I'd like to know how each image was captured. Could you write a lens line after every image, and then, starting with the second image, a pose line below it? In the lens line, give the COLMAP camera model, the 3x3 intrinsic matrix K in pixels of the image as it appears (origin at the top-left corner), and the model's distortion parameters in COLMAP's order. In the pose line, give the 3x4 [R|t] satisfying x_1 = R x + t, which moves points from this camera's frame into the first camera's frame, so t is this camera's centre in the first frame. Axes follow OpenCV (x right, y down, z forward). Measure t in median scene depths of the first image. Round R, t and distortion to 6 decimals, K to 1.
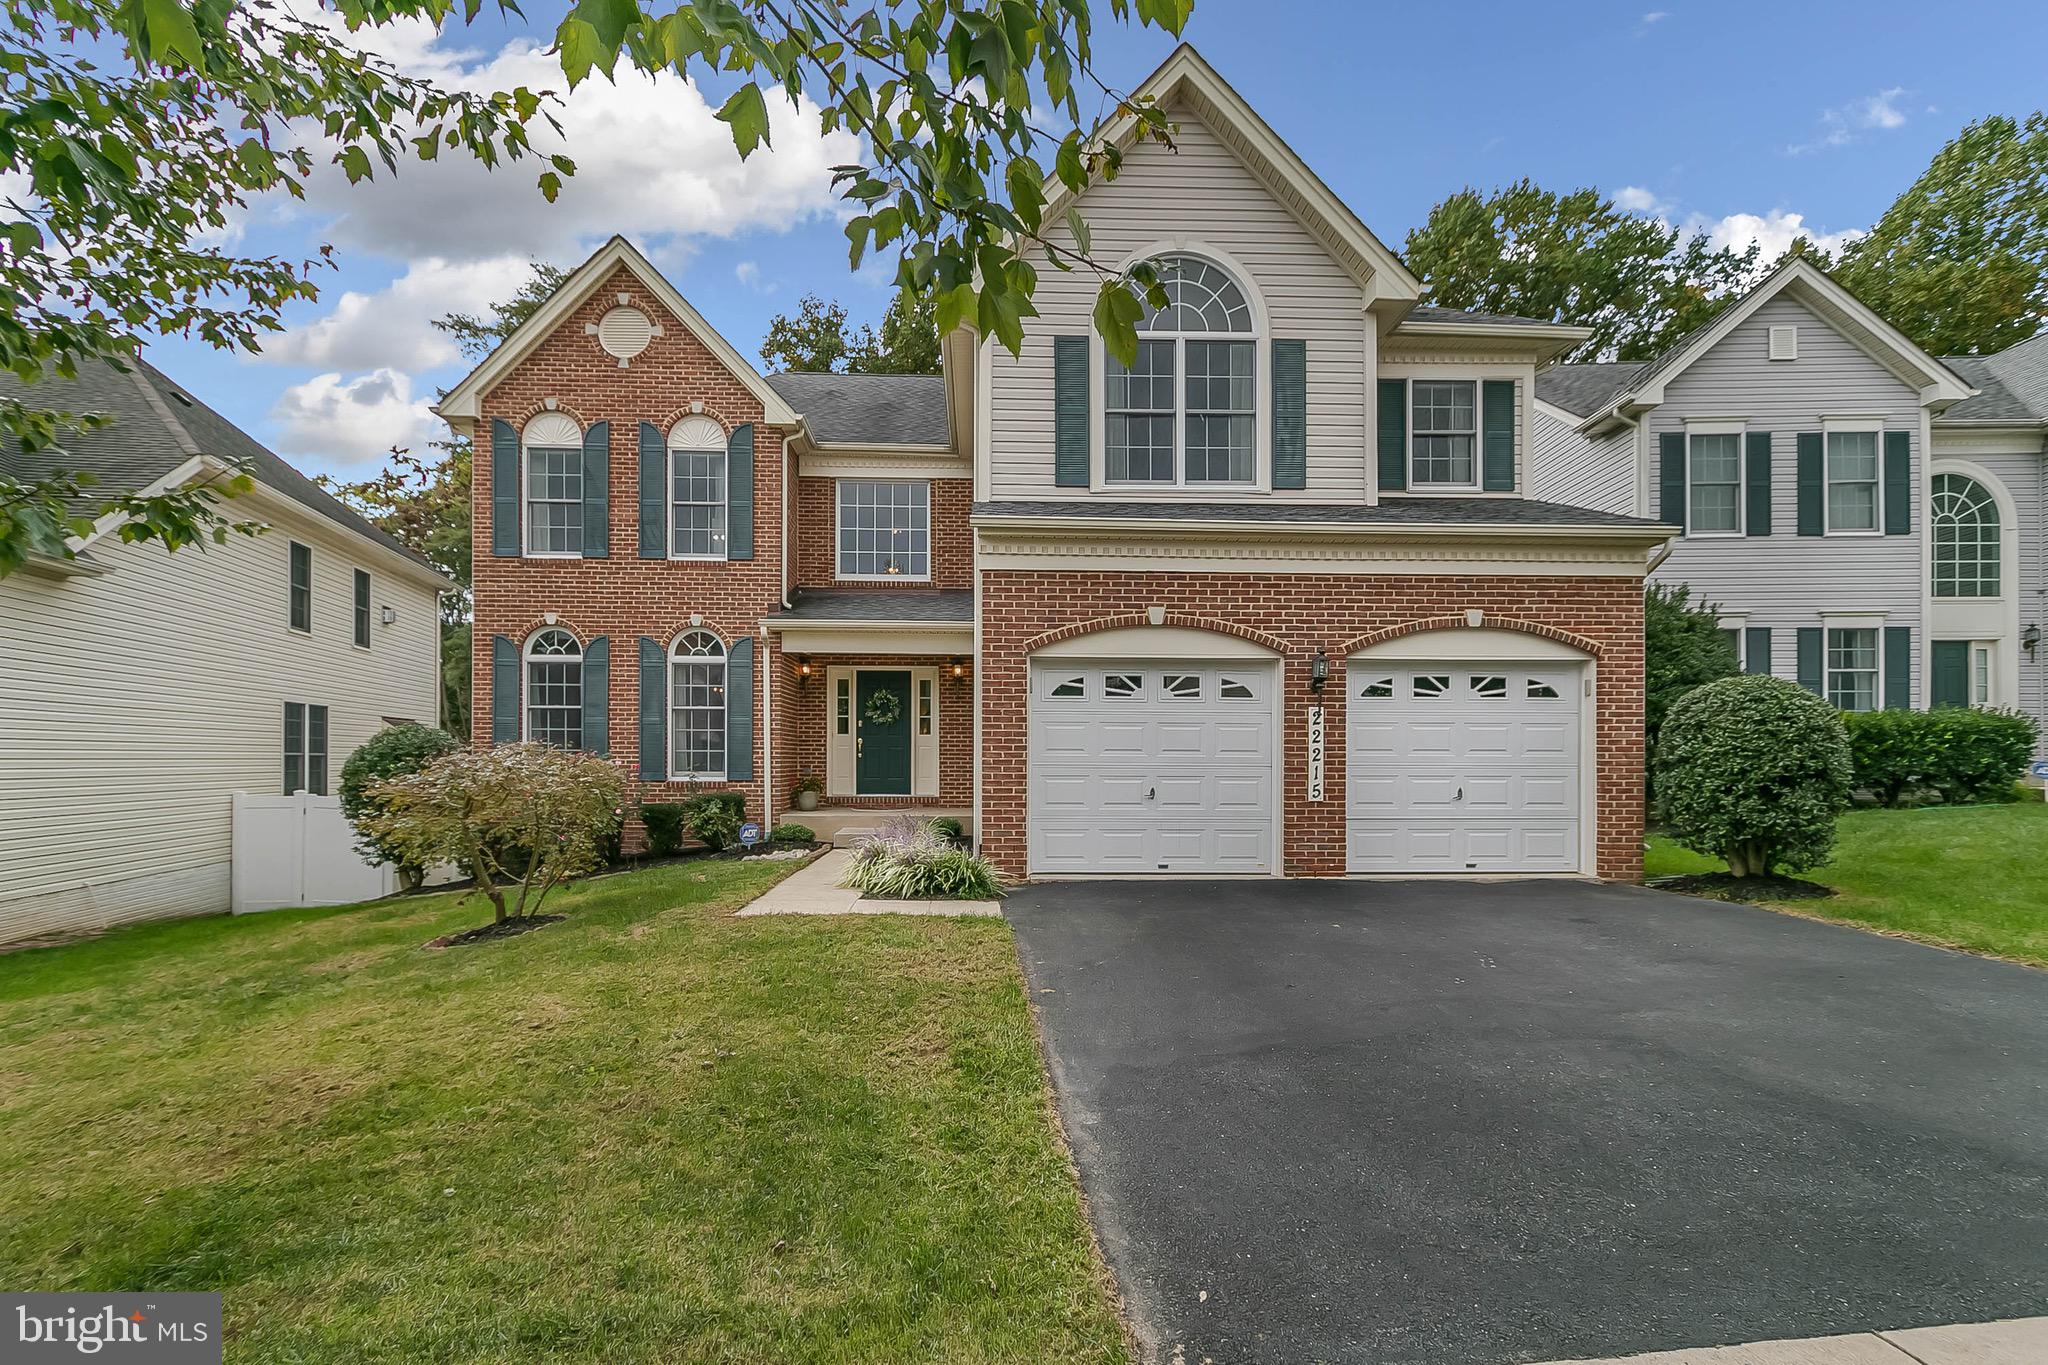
lens RADIAL K [[959.2, 0, 1055.2], [0, 959.2, 749.4], [0, 0, 1]] dist [0.003932, 0.000189]
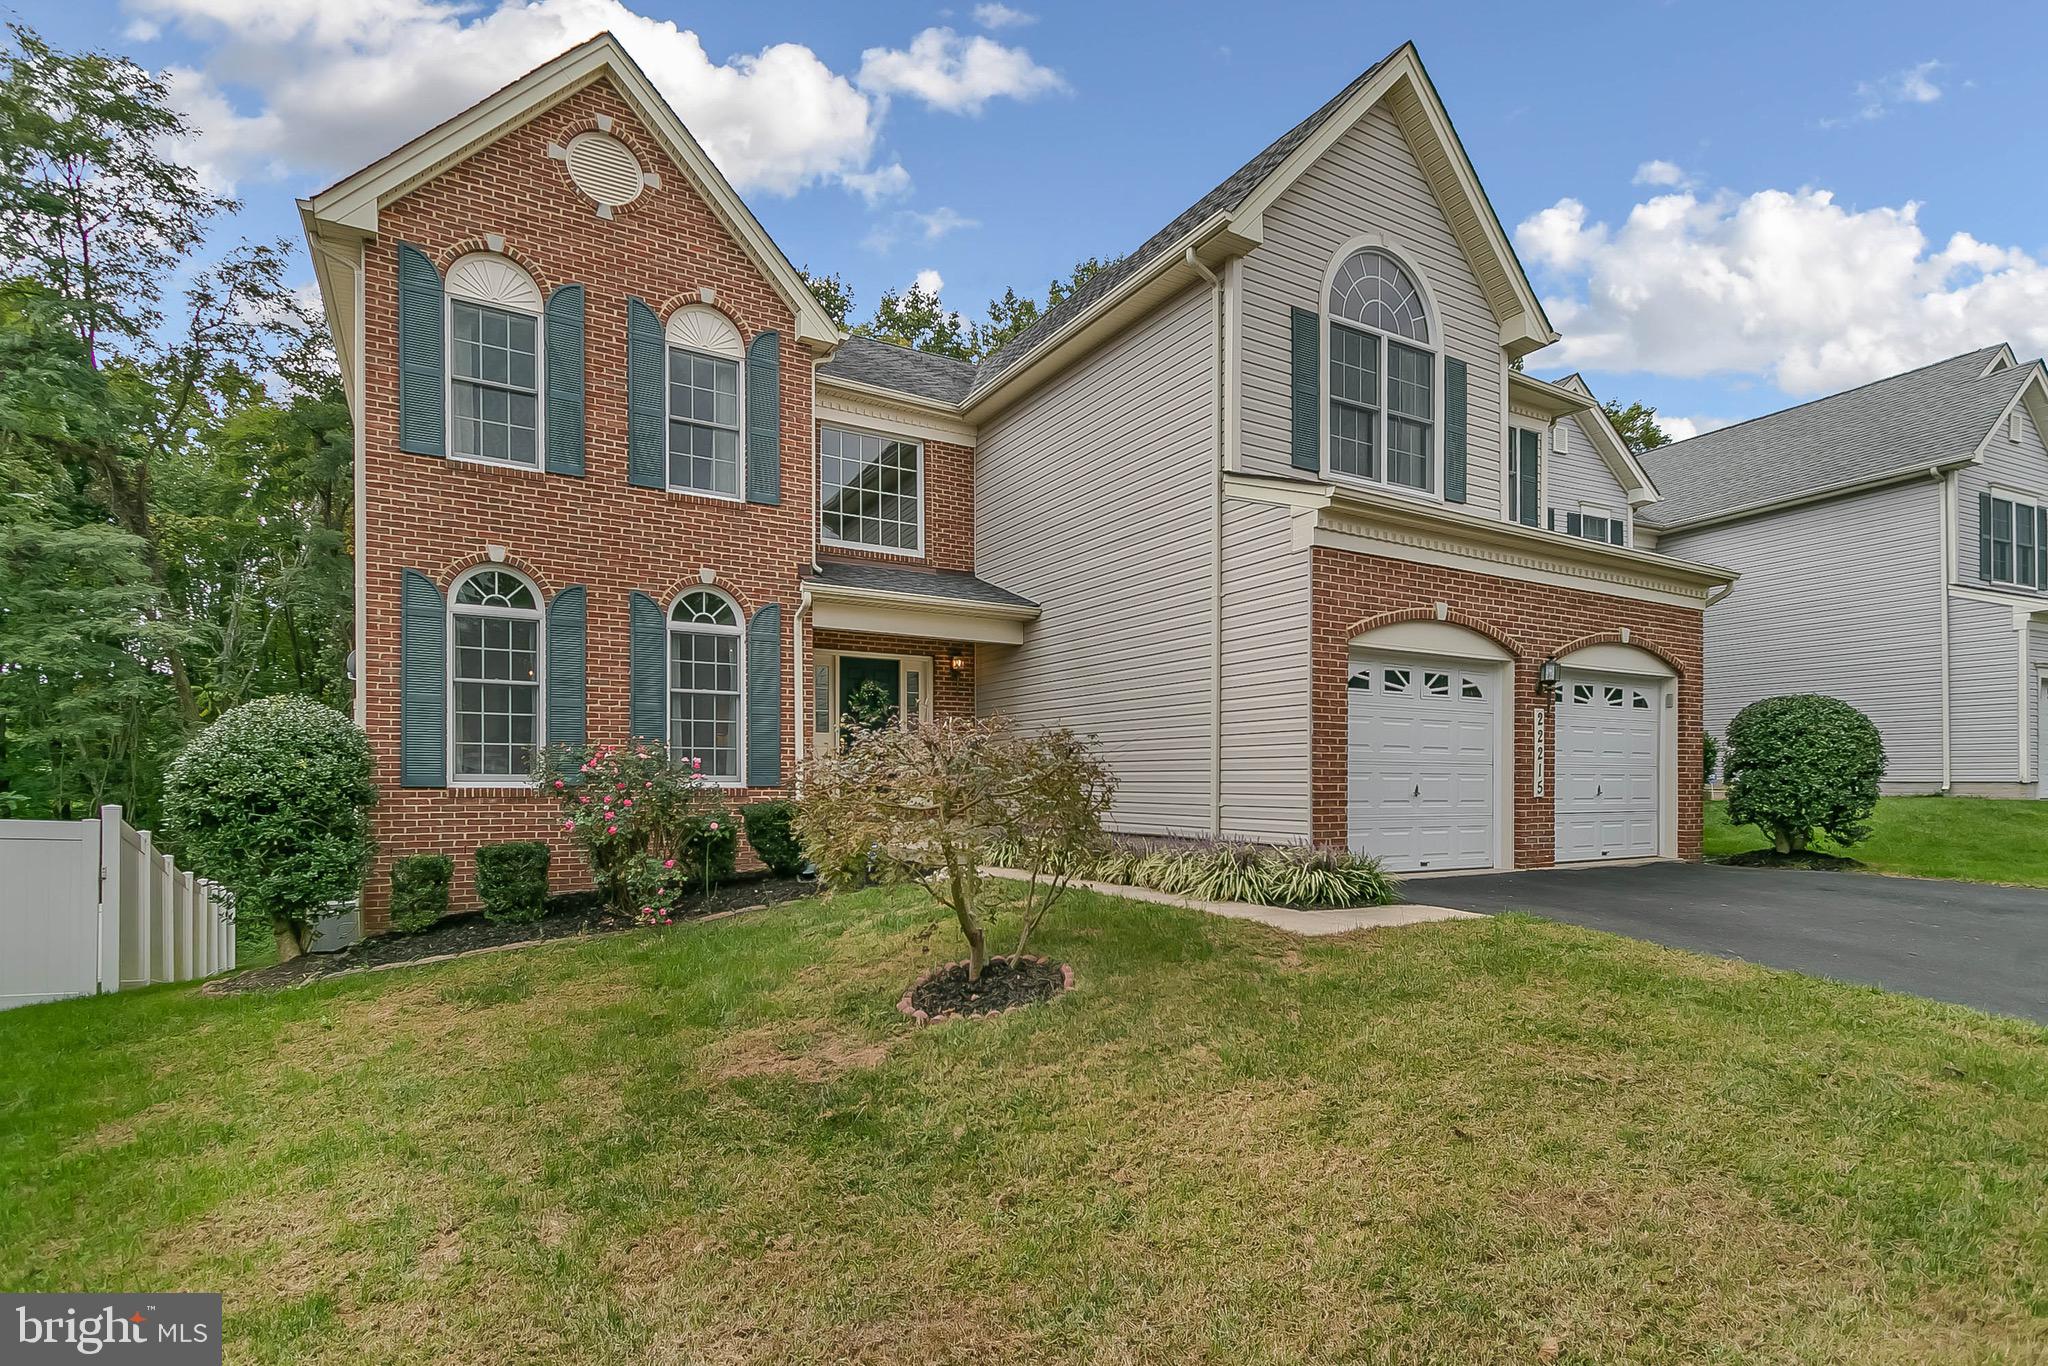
lens RADIAL K [[959.2, 0, 1011.5], [0, 959.2, 773.9], [0, 0, 1]] dist [0.003932, 0.000189]
pose [[0.892966, 0.003120, 0.450113, -0.660886], [-0.004232, 0.999990, 0.001464, 0.026449], [-0.450104, -0.003212, 0.892971, 0.280312]]
